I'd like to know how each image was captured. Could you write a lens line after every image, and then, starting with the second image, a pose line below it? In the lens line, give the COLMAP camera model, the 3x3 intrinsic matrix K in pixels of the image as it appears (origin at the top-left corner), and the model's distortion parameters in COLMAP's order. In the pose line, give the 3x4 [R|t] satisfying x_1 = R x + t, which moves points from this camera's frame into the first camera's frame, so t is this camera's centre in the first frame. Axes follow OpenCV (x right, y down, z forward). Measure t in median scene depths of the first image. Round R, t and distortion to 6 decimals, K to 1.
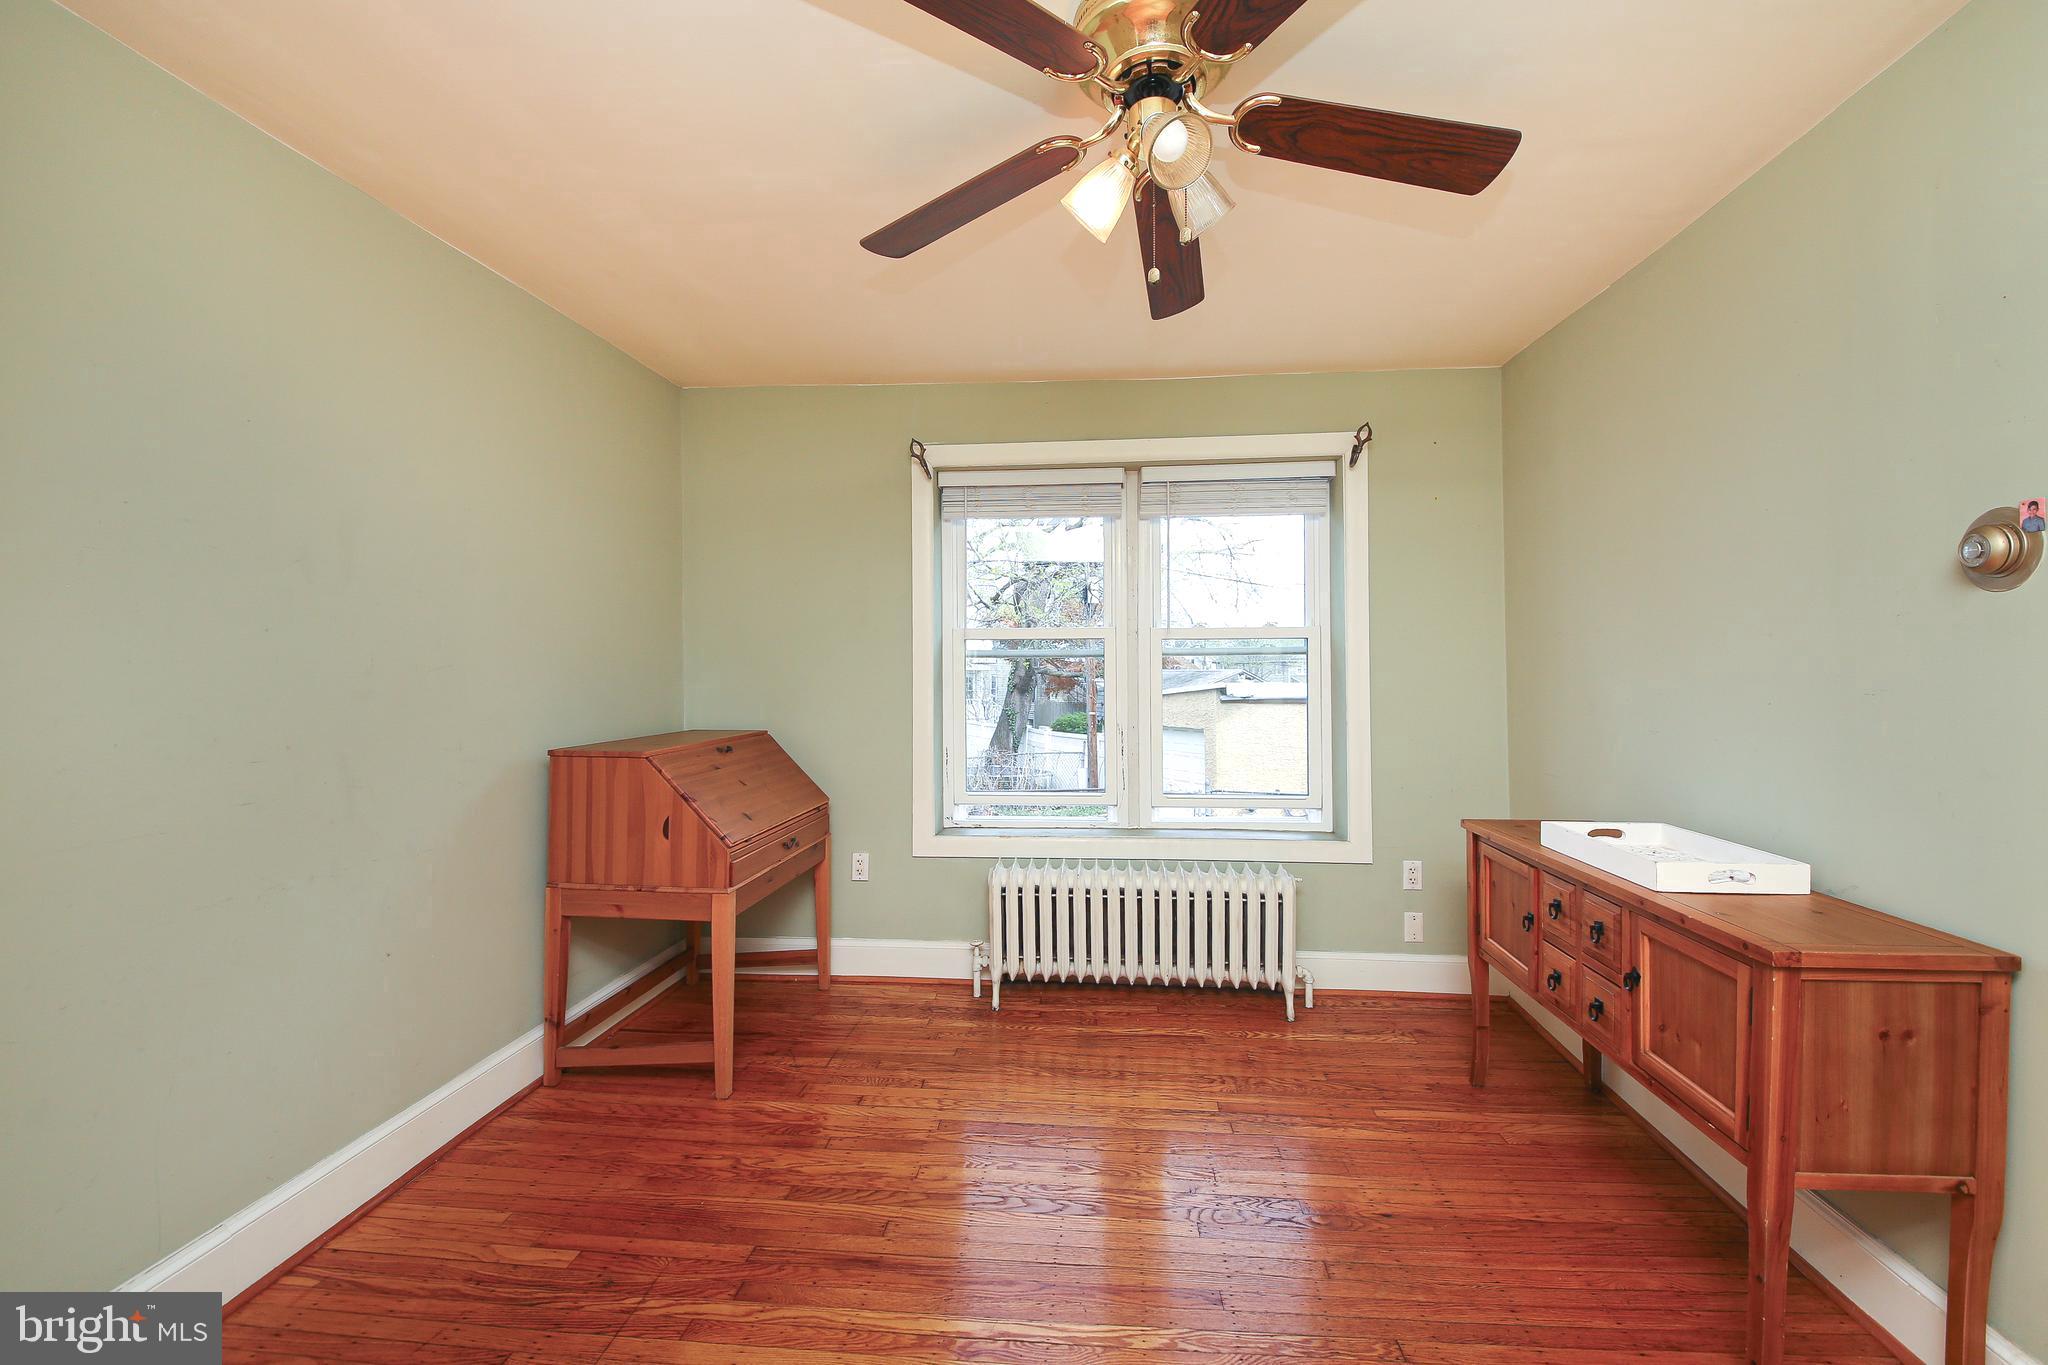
lens RADIAL K [[845.1, 0, 1028.3], [0, 845.1, 644.5], [0, 0, 1]] dist [-0.001917, -0.008961]
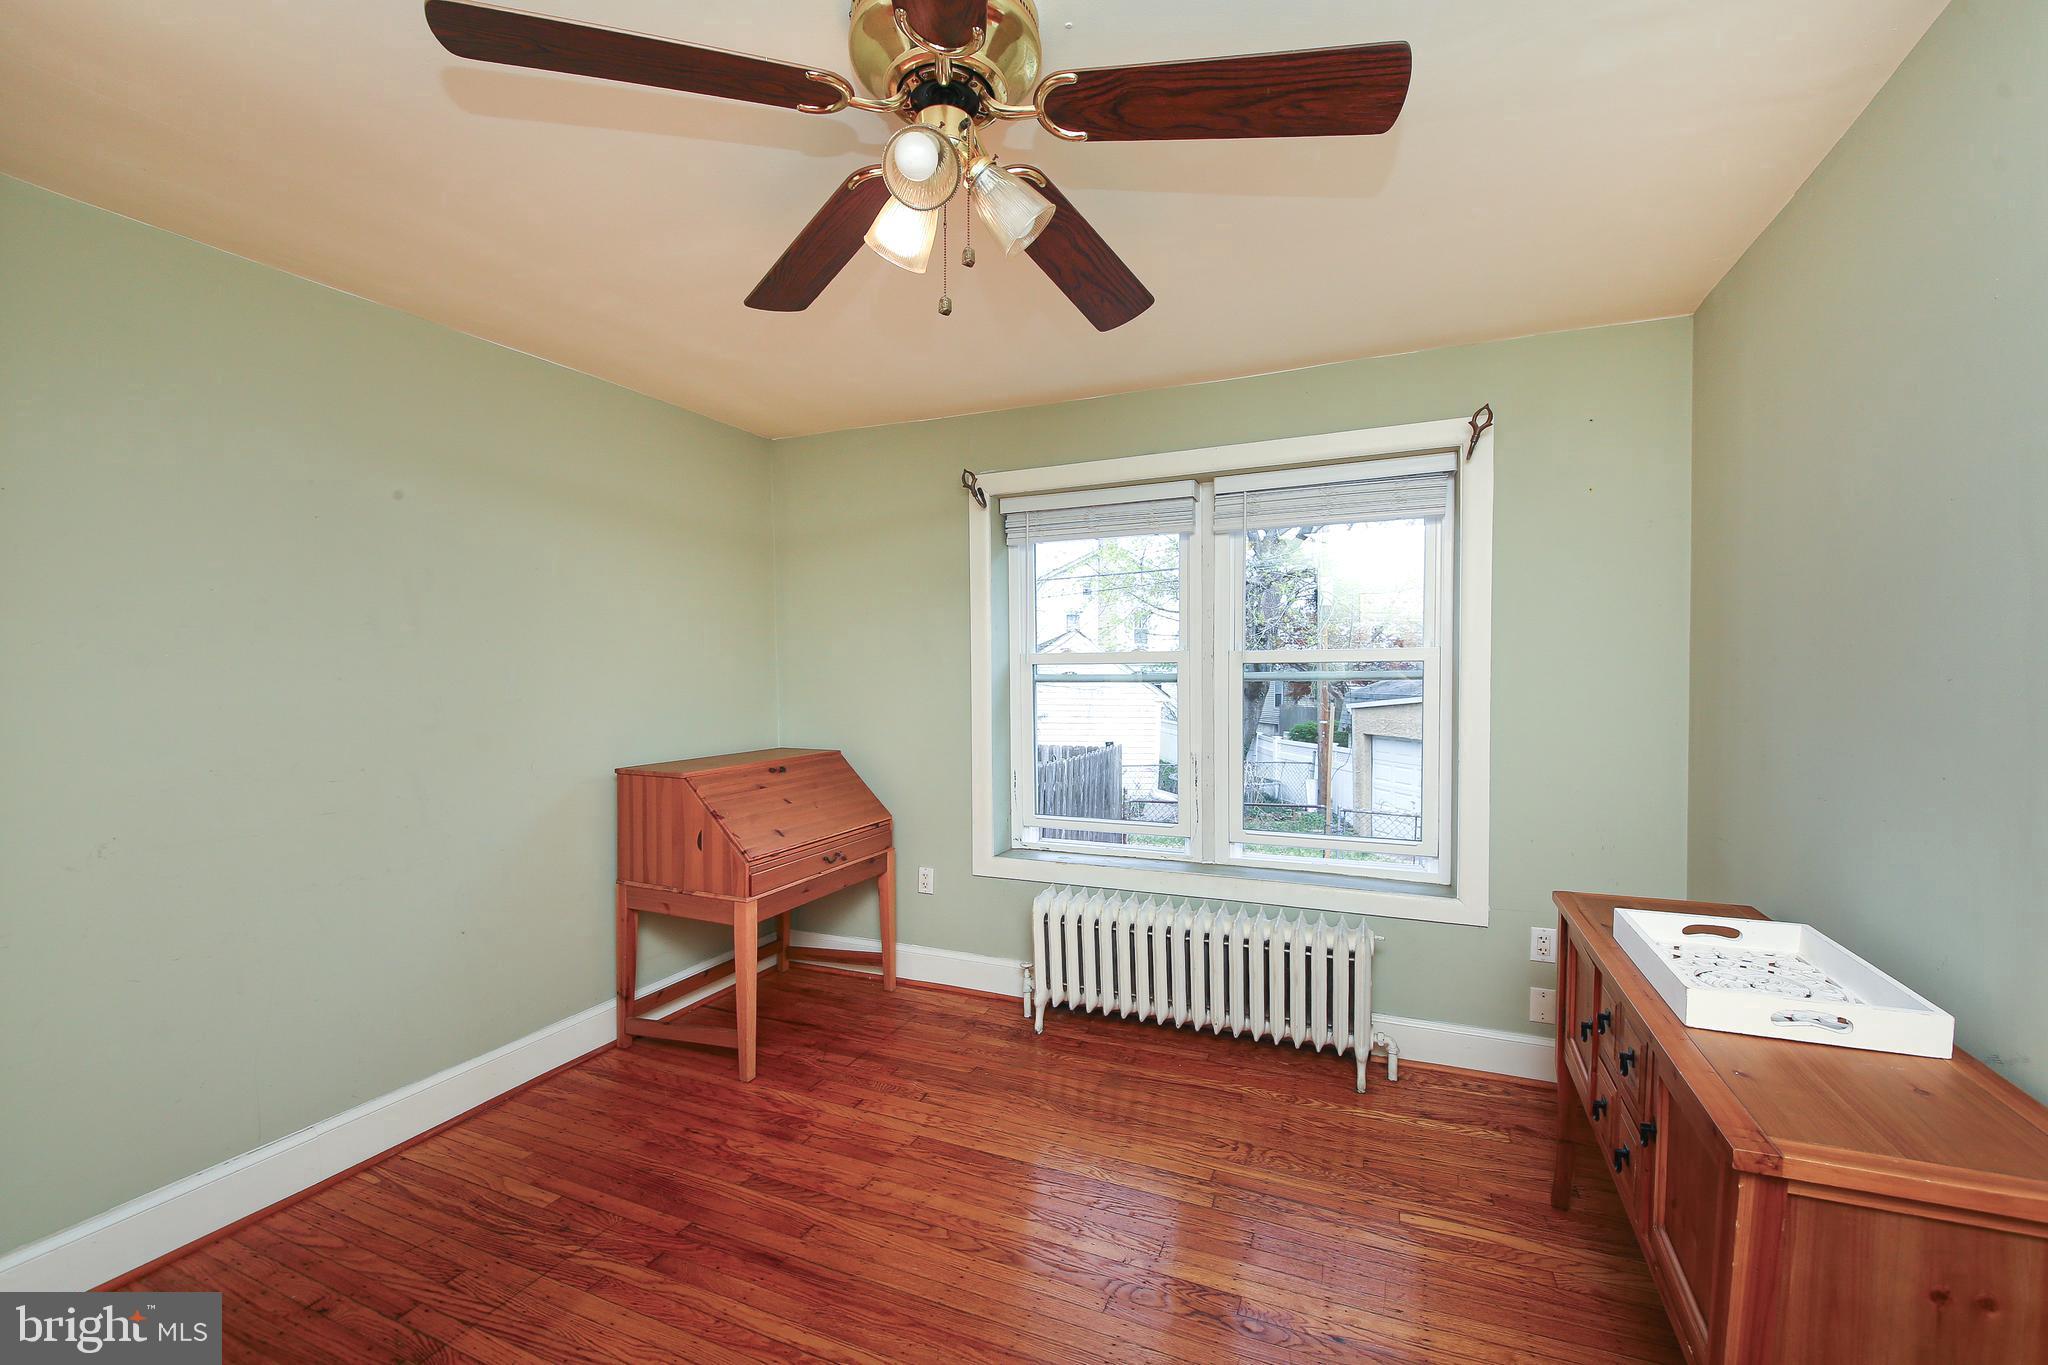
lens RADIAL K [[823.5, 0, 1024.0], [0, 823.5, 682.5], [0, 0, 1]] dist [0.000349, -0.007387]
pose [[0.945103, 0.006615, -0.326706, 0.312805], [0.008521, 0.998956, 0.044878, -0.037930], [0.326662, -0.045198, 0.944060, 0.094550]]
